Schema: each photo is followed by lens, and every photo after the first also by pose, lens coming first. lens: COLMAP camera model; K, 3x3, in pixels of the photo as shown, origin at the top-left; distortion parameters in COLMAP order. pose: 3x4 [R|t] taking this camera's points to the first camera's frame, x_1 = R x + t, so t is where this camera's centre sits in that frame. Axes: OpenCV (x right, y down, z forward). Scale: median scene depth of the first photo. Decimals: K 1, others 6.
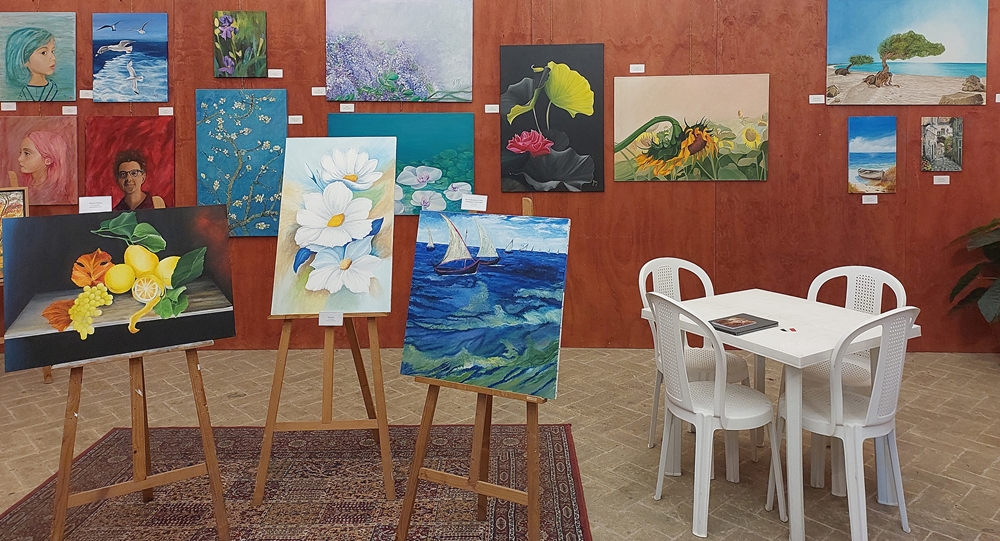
lens RADIAL K [[737.7, 0, 499.8], [0, 737.7, 157.7], [0, 0, 1]] dist [0.083414, -0.062063]
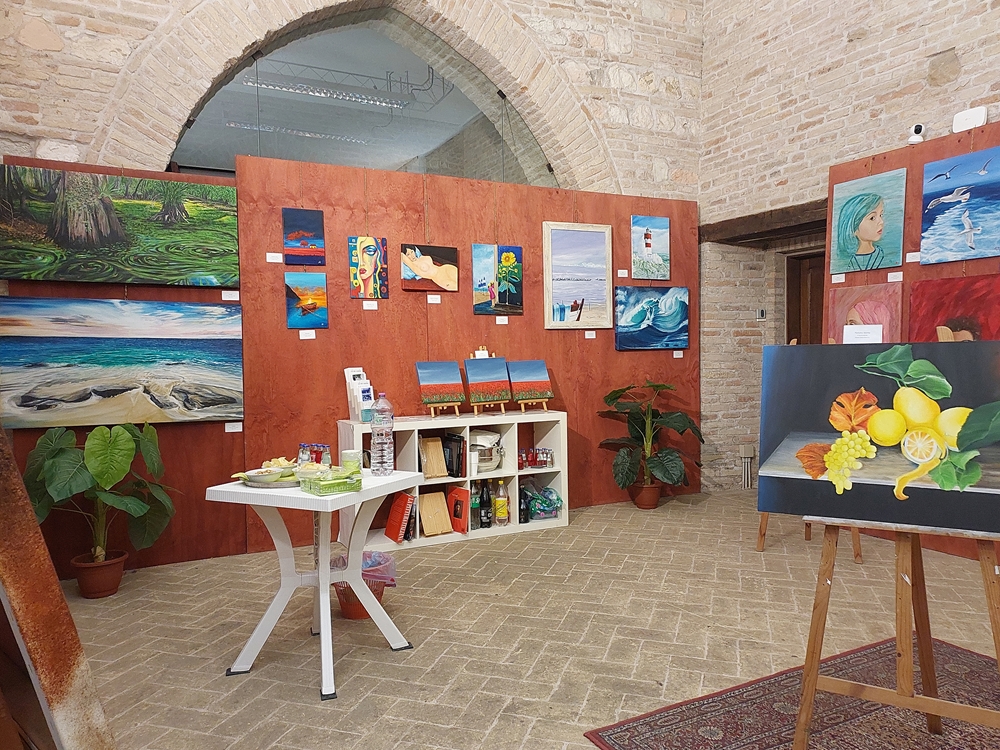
lens RADIAL K [[712.6, 0, 507.3], [0, 712.6, 380.7], [0, 0, 1]] dist [0.055239, -0.038612]
pose [[0.486426, 0.033822, -0.873067, -0.027100], [-0.025893, 0.999370, 0.024288, 0.056435], [0.873338, 0.010792, 0.486995, 0.160341]]
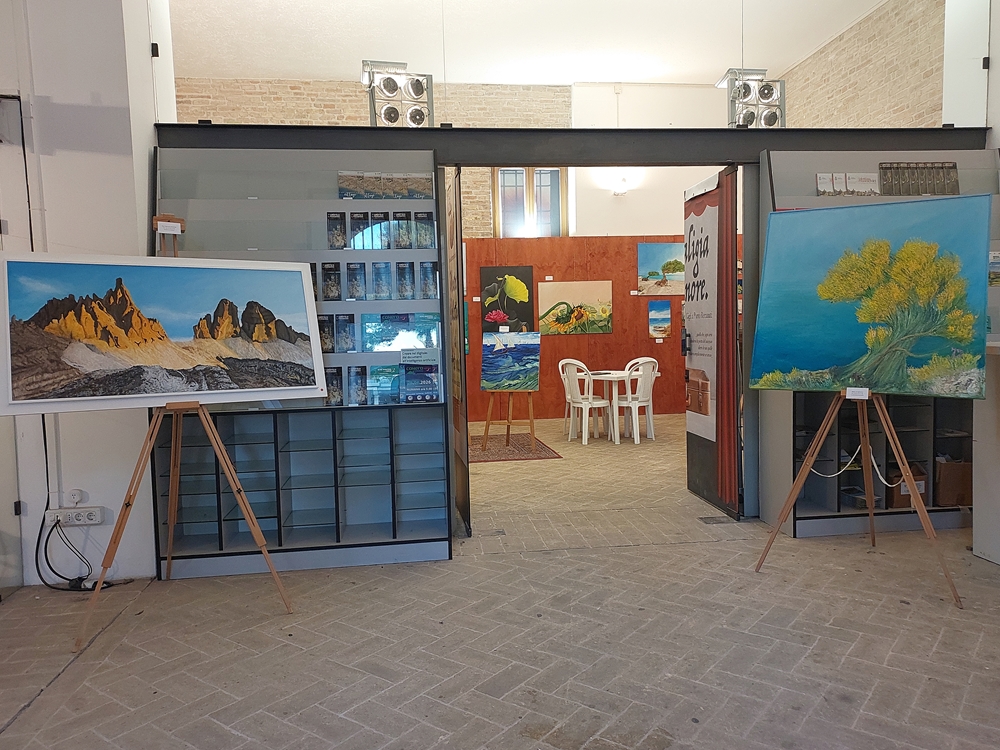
lens RADIAL K [[712.6, 0, 497.5], [0, 712.6, 365.0], [0, 0, 1]] dist [0.055239, -0.038612]
pose [[0.987321, -0.026205, 0.156558, -0.260582], [0.024975, 0.999640, 0.009819, 0.091712], [-0.156759, -0.005785, 0.987620, -0.883571]]
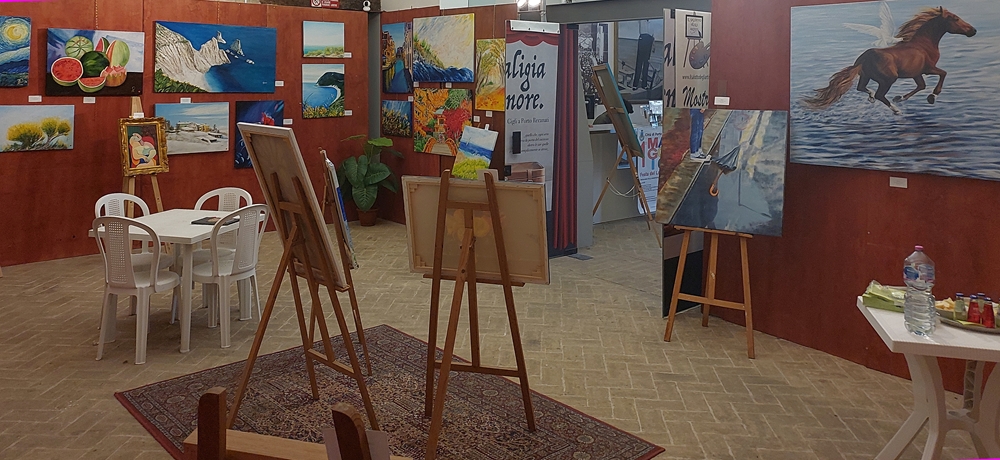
lens RADIAL K [[756.8, 0, 494.9], [0, 756.8, 73.3], [0, 0, 1]] dist [0.055984, -0.032851]
pose [[-0.670246, 0.003319, 0.742131, -0.806619], [0.027906, 0.999395, 0.020734, -0.074836], [-0.741614, 0.034607, -0.669934, 1.002993]]
